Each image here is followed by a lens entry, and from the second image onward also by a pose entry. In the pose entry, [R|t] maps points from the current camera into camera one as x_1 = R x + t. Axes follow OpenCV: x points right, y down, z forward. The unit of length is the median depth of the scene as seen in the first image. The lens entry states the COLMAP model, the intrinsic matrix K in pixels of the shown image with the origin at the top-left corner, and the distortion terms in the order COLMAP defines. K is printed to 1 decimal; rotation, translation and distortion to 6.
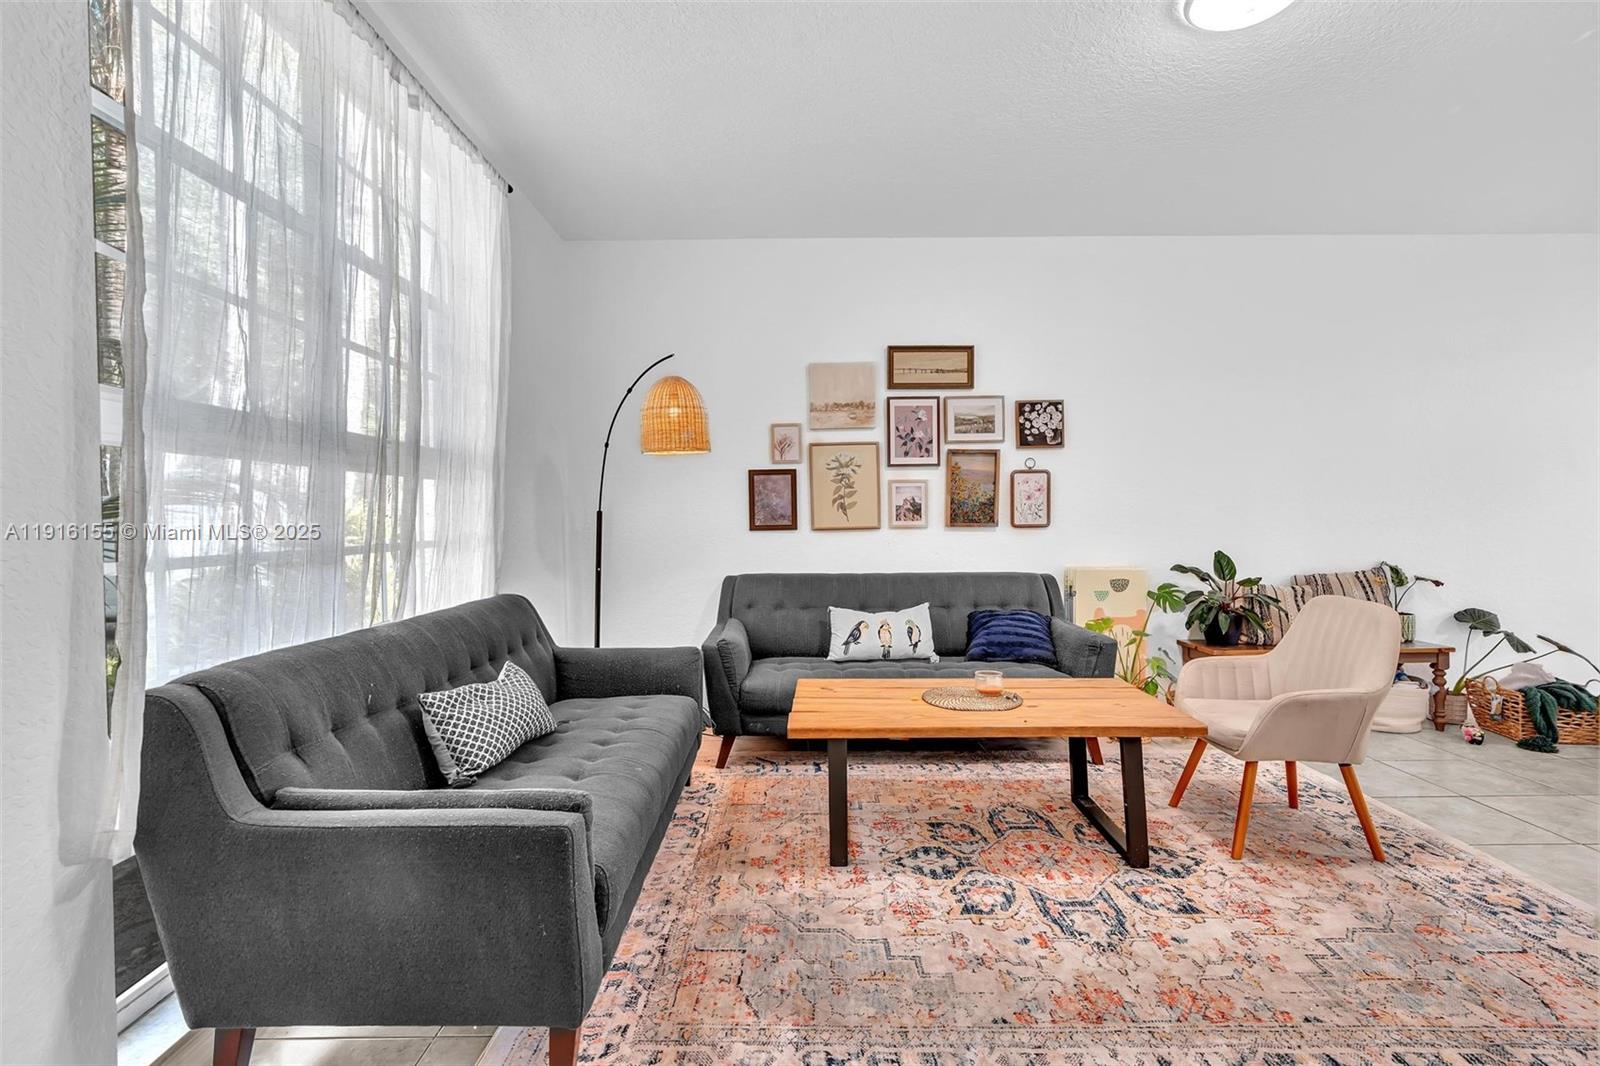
lens RADIAL K [[739.4, 0, 795.2], [0, 739.4, 532.2], [0, 0, 1]] dist [-0.013509, 0.004622]
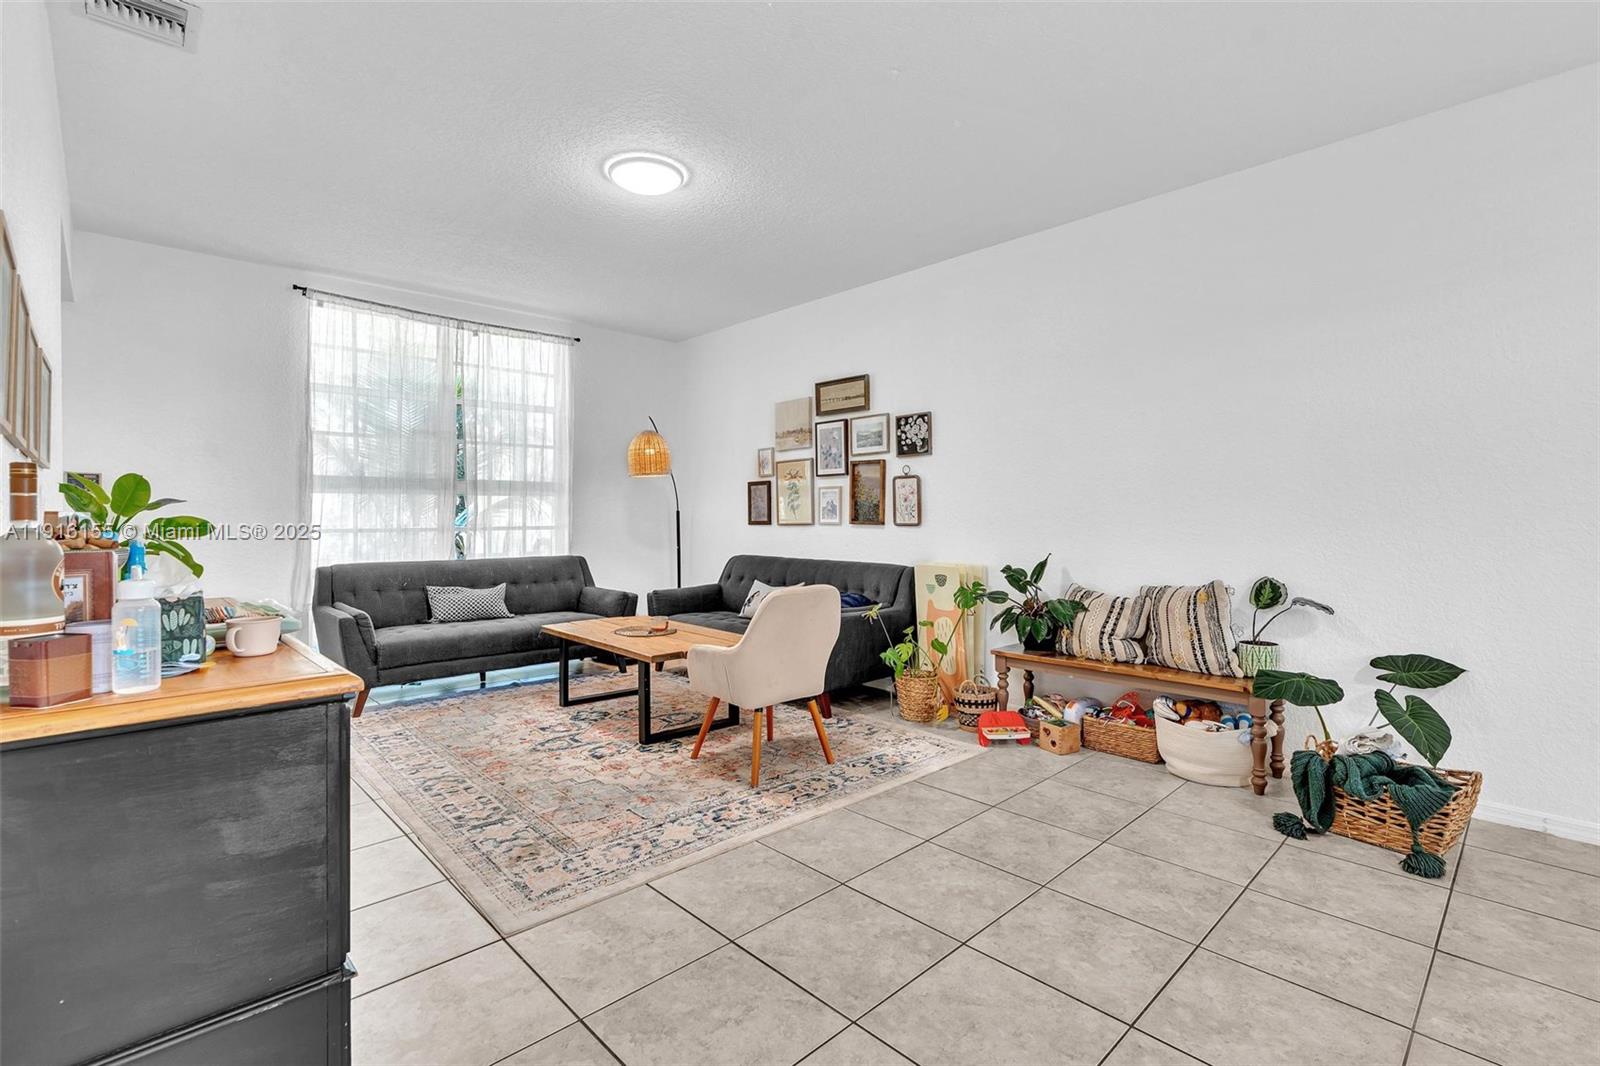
lens RADIAL K [[739.4, 0, 799.9], [0, 739.4, 514.8], [0, 0, 1]] dist [-0.013509, 0.004622]
pose [[0.686068, 0.006043, -0.727512, 1.524918], [-0.018601, 0.999784, -0.009237, -0.014430], [0.727300, 0.019869, 0.686032, 0.140185]]
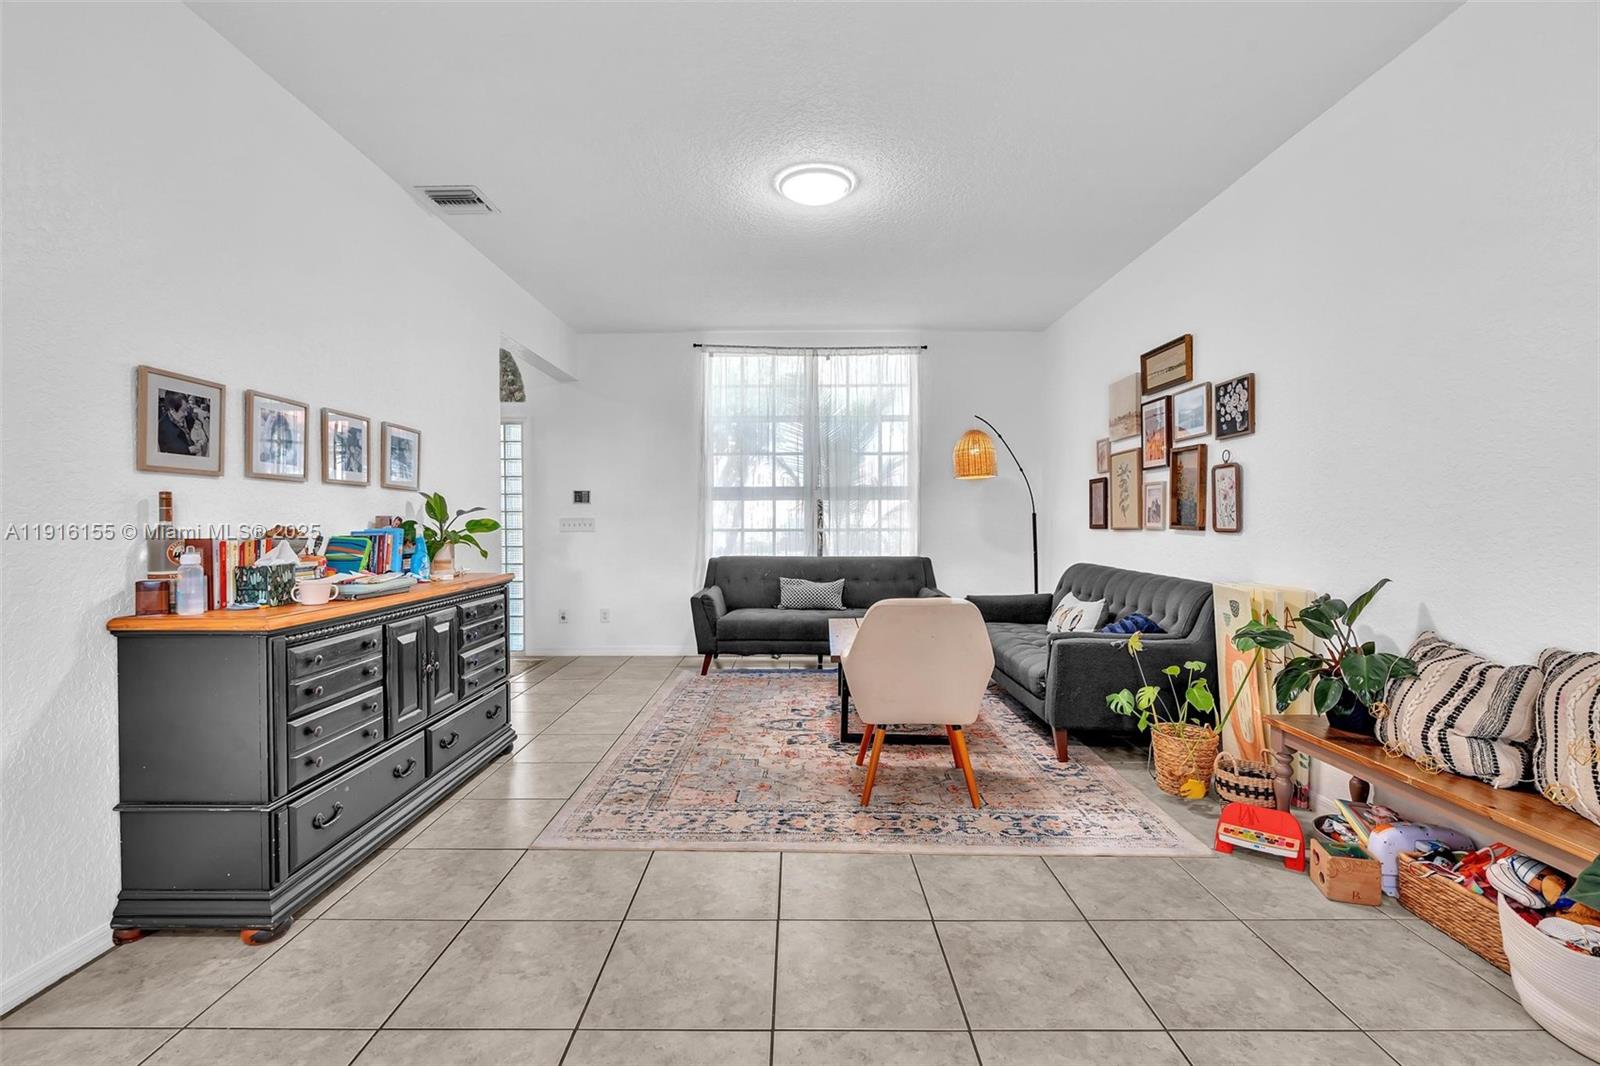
lens RADIAL K [[720.6, 0, 786.7], [0, 720.6, 528.8], [0, 0, 1]] dist [-0.011858, 0.002982]
pose [[-0.019765, 0.021662, -0.999570, 1.686111], [-0.018962, 0.999577, 0.022037, -0.027777], [0.999625, 0.019389, -0.019345, 0.757067]]
